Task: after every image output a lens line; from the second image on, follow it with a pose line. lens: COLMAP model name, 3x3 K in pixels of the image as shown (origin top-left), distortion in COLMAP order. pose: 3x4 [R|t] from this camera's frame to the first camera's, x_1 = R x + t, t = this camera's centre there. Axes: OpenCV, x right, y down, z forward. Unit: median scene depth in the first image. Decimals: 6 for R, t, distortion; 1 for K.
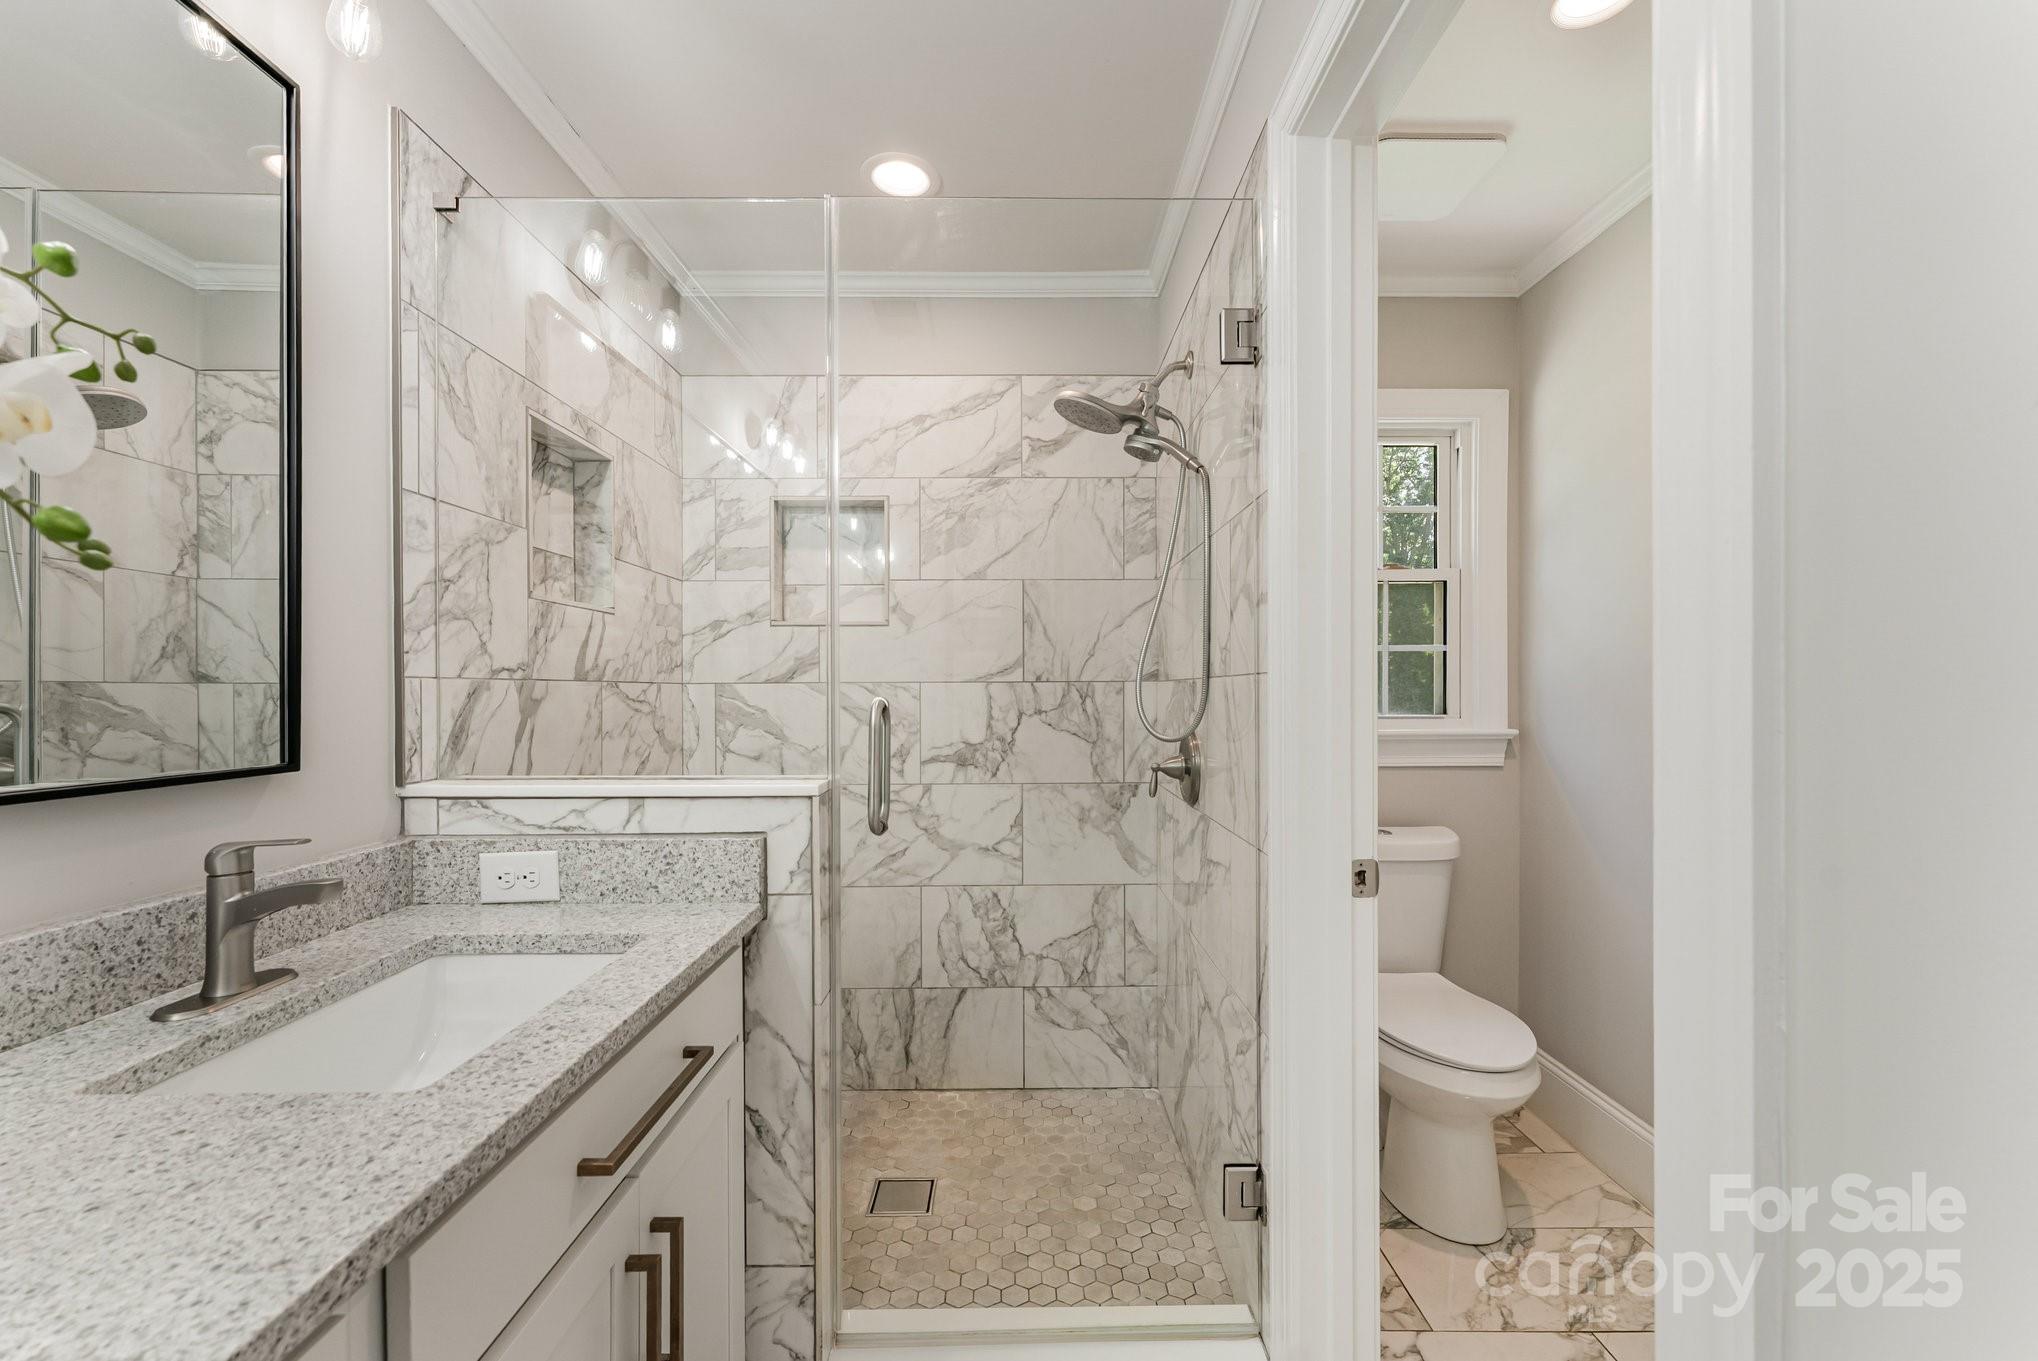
lens RADIAL K [[824.3, 0, 1017.6], [0, 824.3, 690.7], [0, 0, 1]] dist [-0.000351, -0.000408]
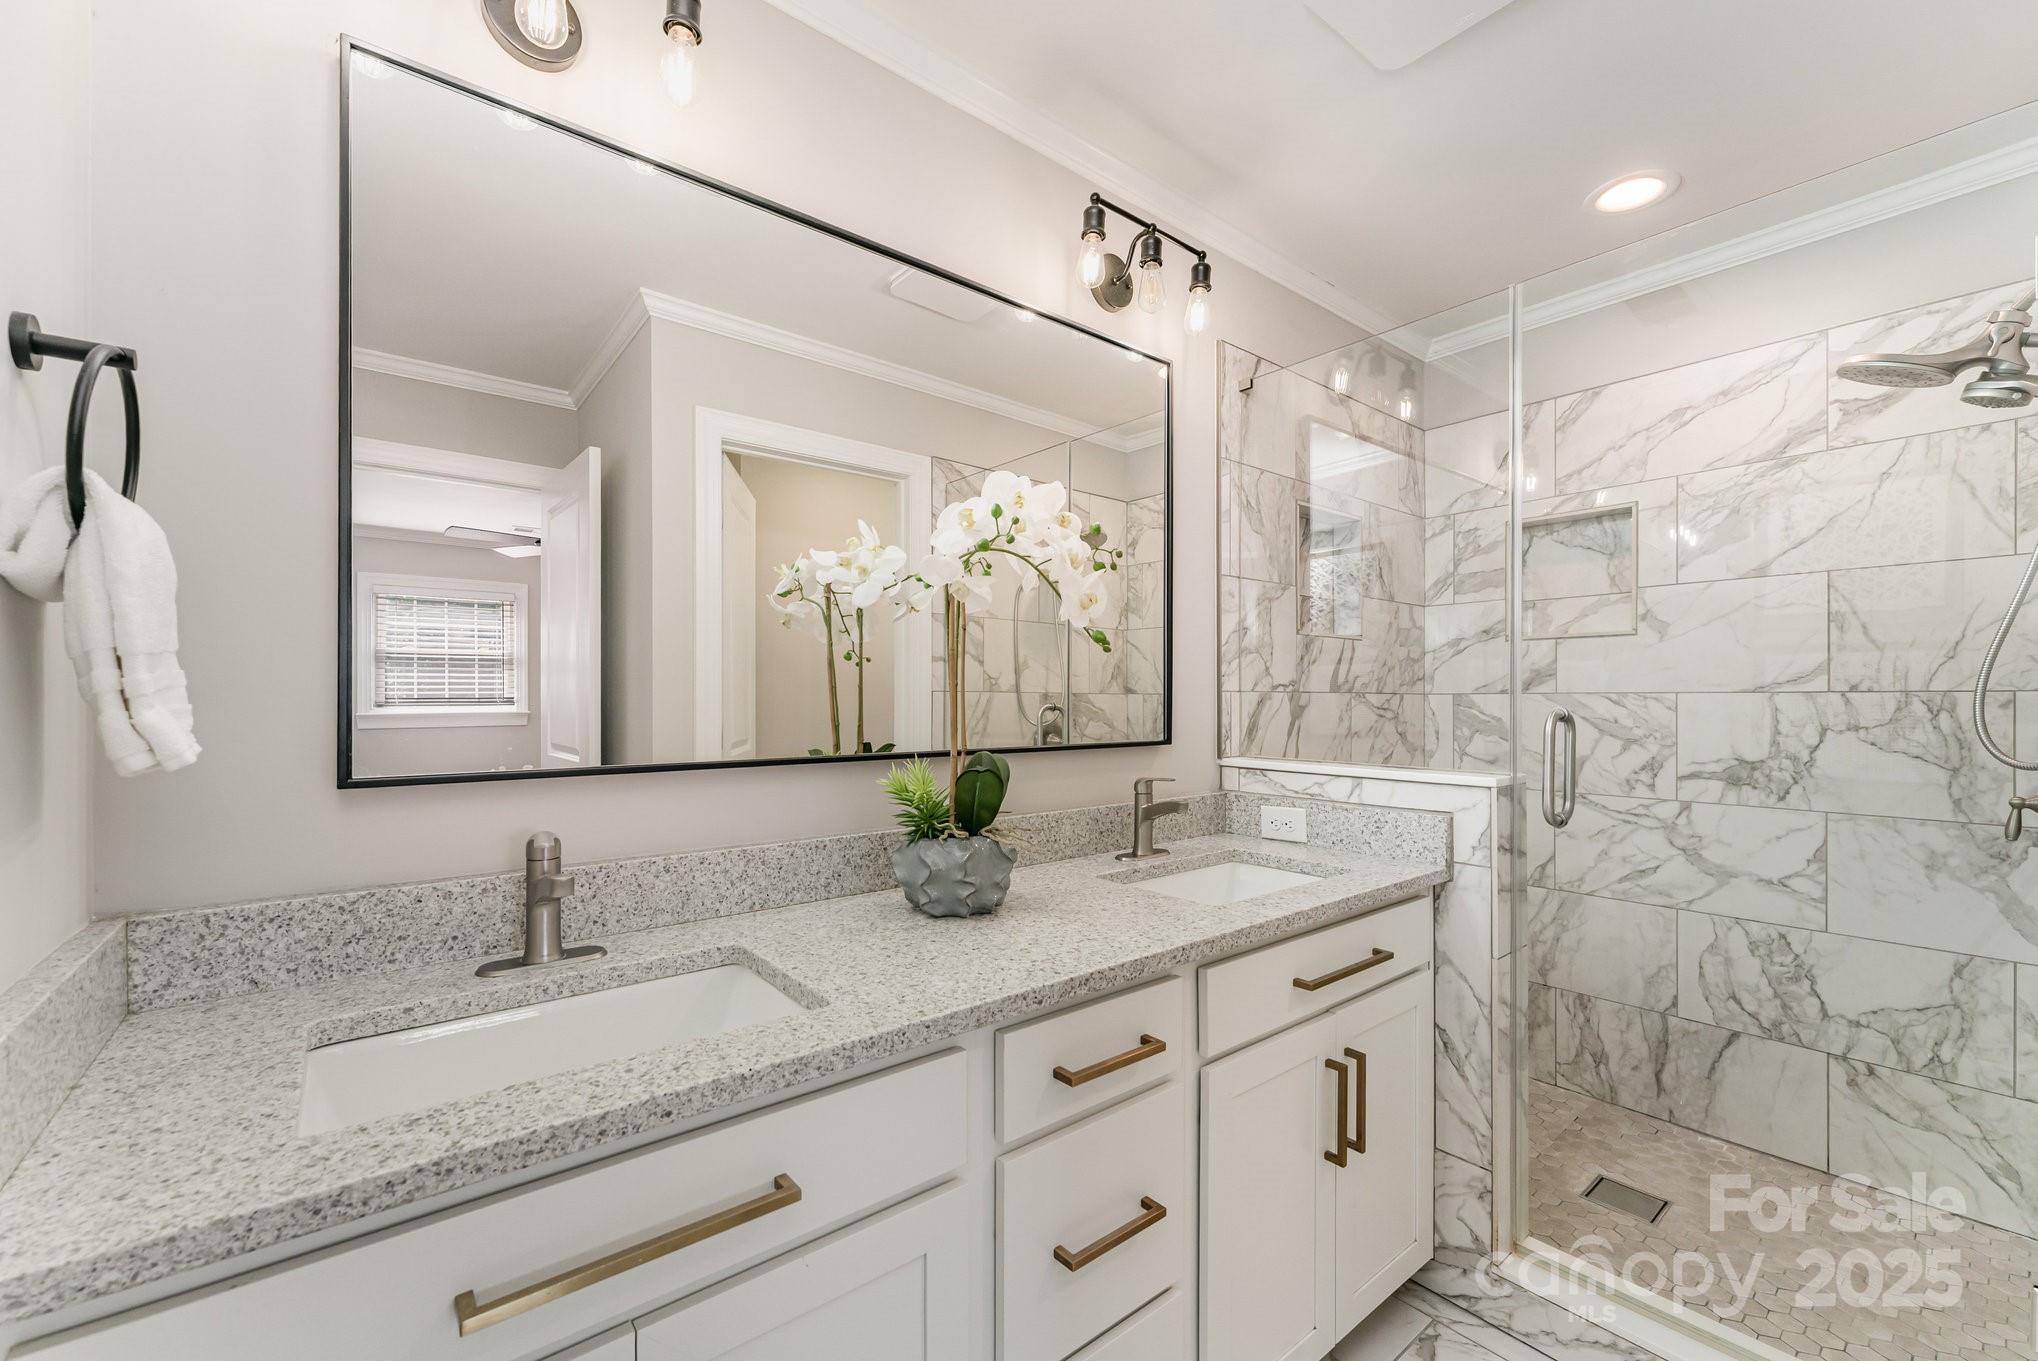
lens RADIAL K [[824.3, 0, 1022.8], [0, 824.3, 689.1], [0, 0, 1]] dist [-0.000351, -0.000408]
pose [[0.619351, -0.004912, -0.785099, 0.175964], [-0.004255, 0.999945, -0.009613, -0.002286], [0.785103, 0.009294, 0.619296, -0.191367]]
